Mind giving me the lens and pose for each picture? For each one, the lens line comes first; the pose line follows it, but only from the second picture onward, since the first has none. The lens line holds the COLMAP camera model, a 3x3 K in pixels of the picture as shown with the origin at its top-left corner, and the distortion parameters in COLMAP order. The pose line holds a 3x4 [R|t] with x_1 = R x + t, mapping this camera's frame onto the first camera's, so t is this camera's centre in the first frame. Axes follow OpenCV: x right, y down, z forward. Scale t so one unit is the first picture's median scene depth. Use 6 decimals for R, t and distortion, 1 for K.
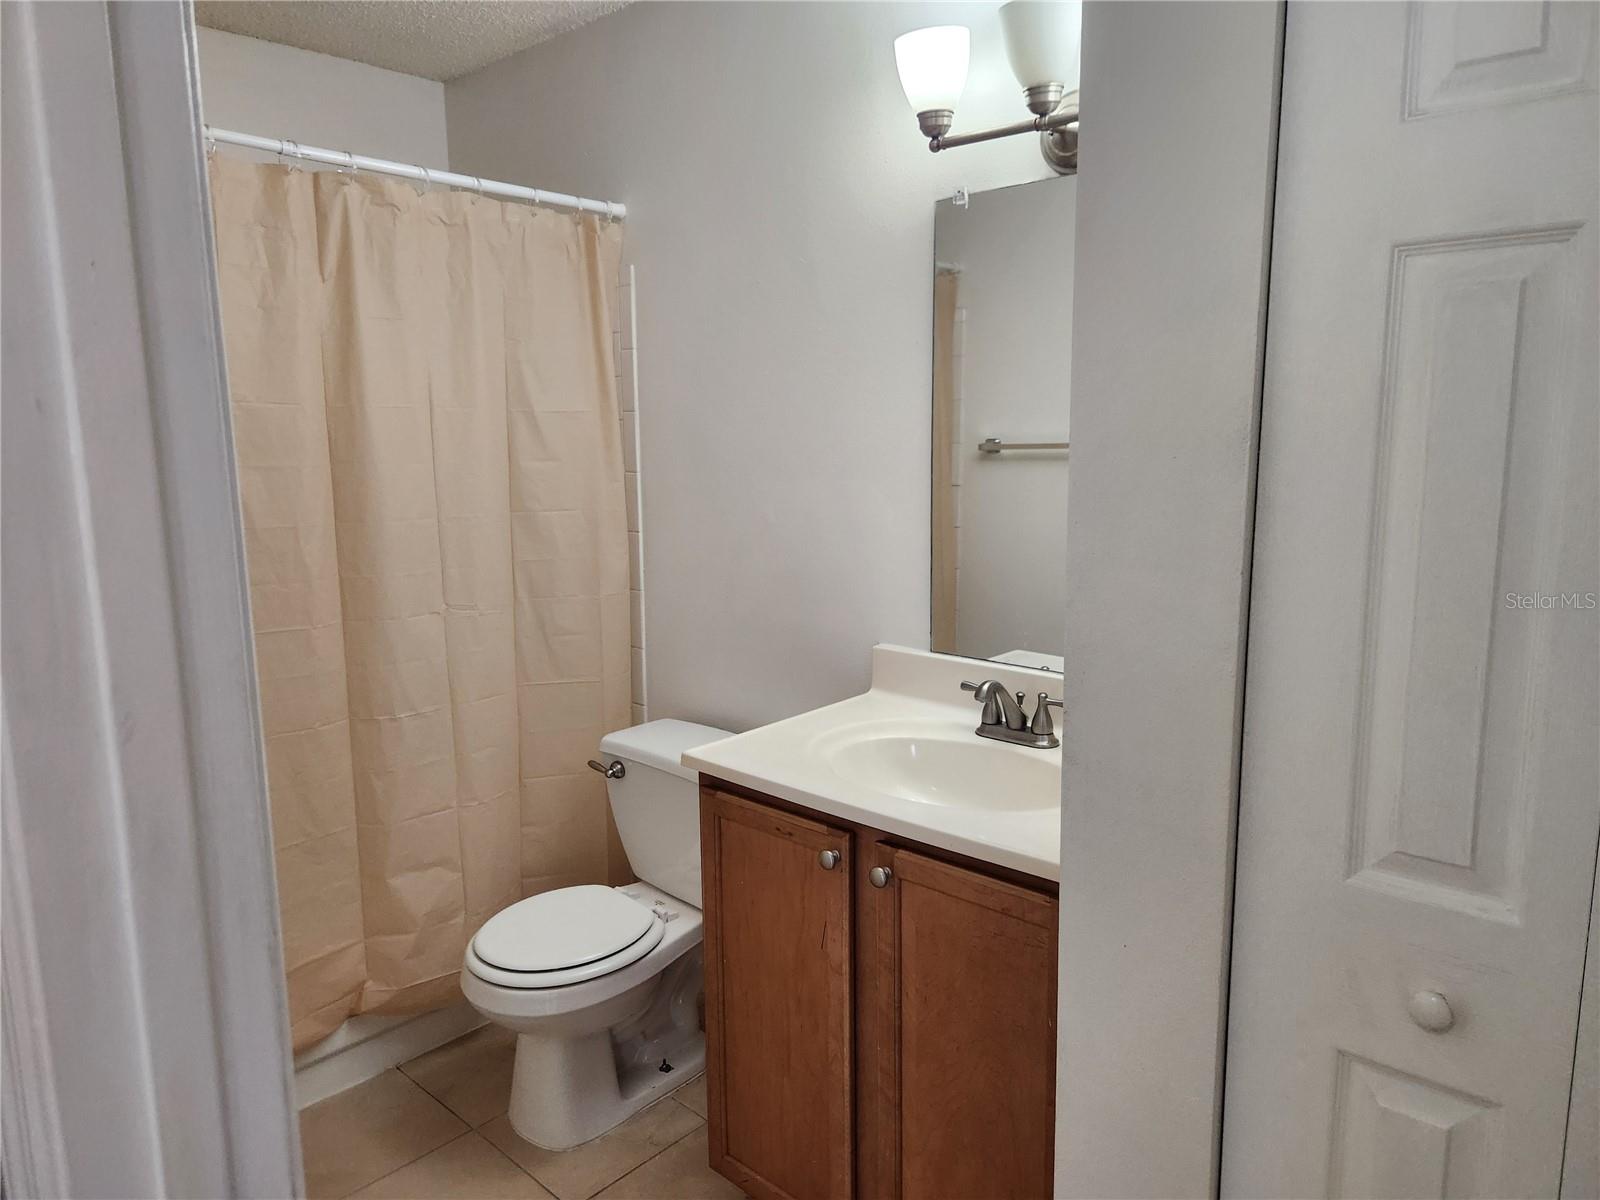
lens RADIAL K [[1078.3, 0, 810.2], [0, 1078.3, 605.0], [0, 0, 1]] dist [0.066400, -0.062709]
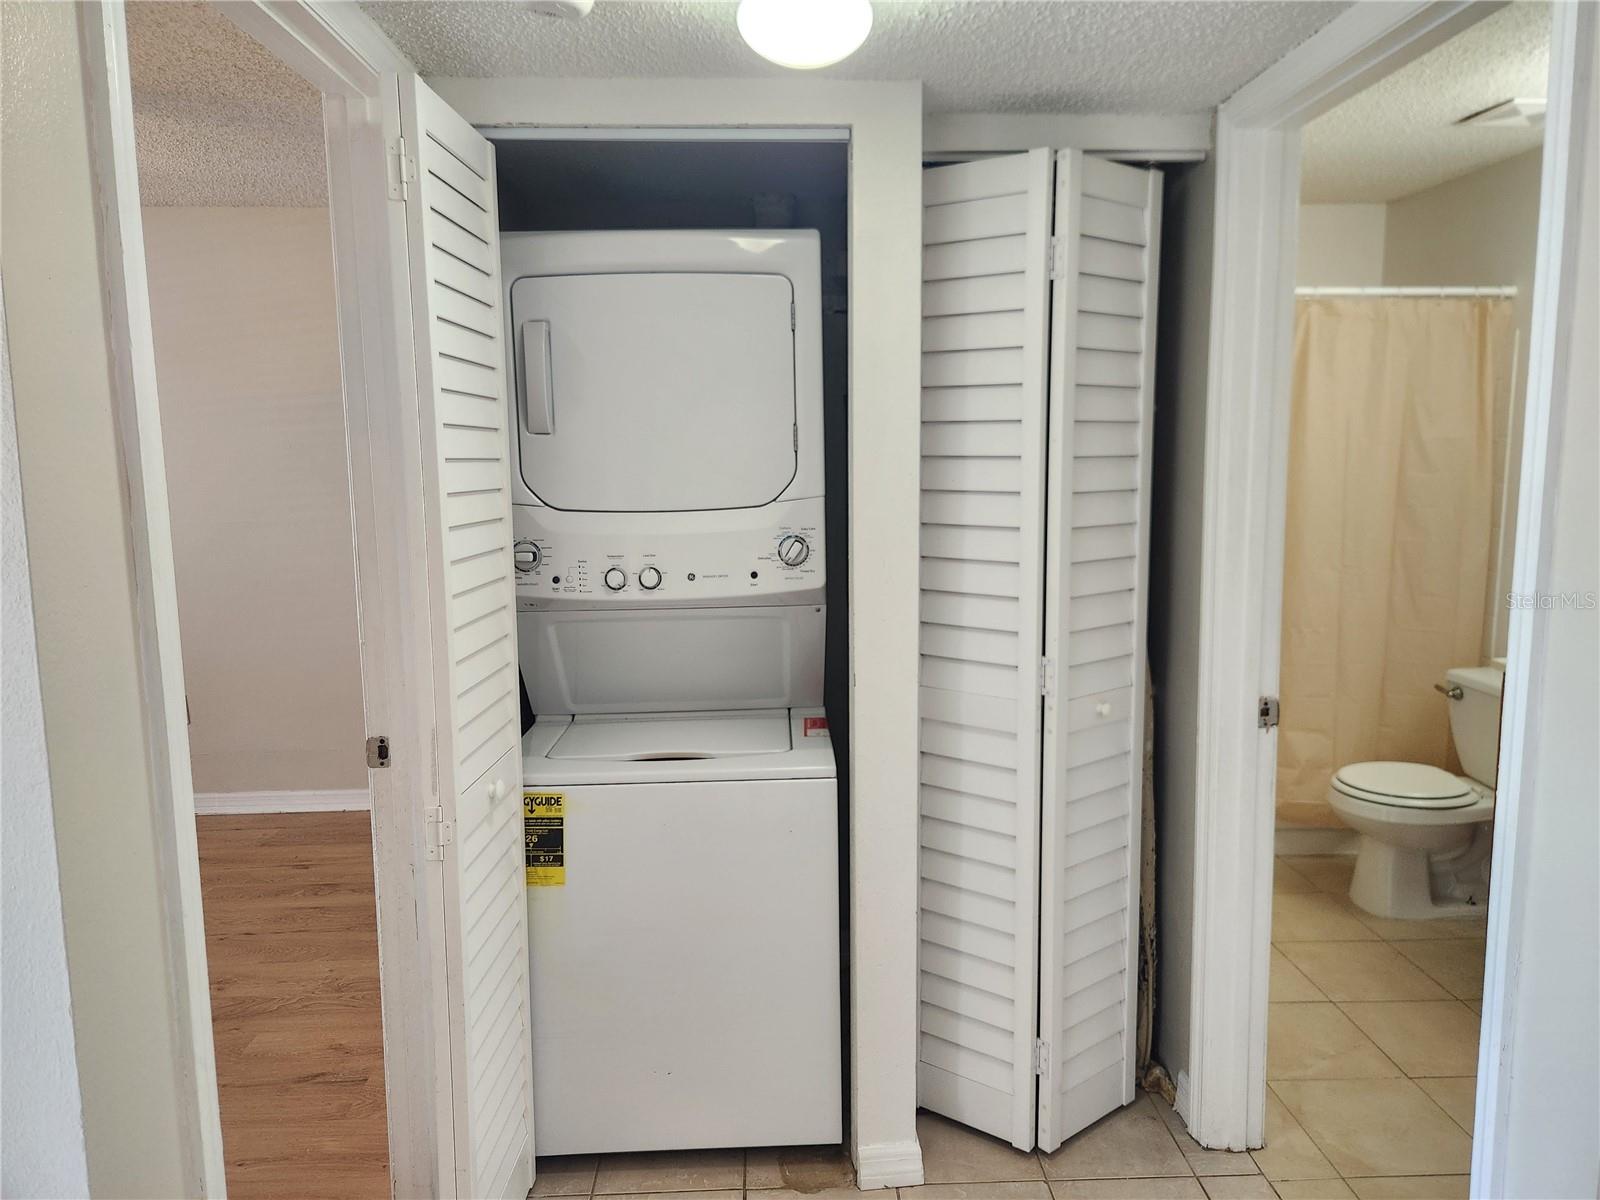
lens RADIAL K [[1078.3, 0, 810.2], [0, 1078.3, 605.0], [0, 0, 1]] dist [0.066400, -0.062709]
pose [[0.708381, 0.090599, -0.699991, 0.211587], [-0.101616, 0.994487, 0.025881, 0.086757], [0.698477, 0.052797, 0.713682, -0.607666]]
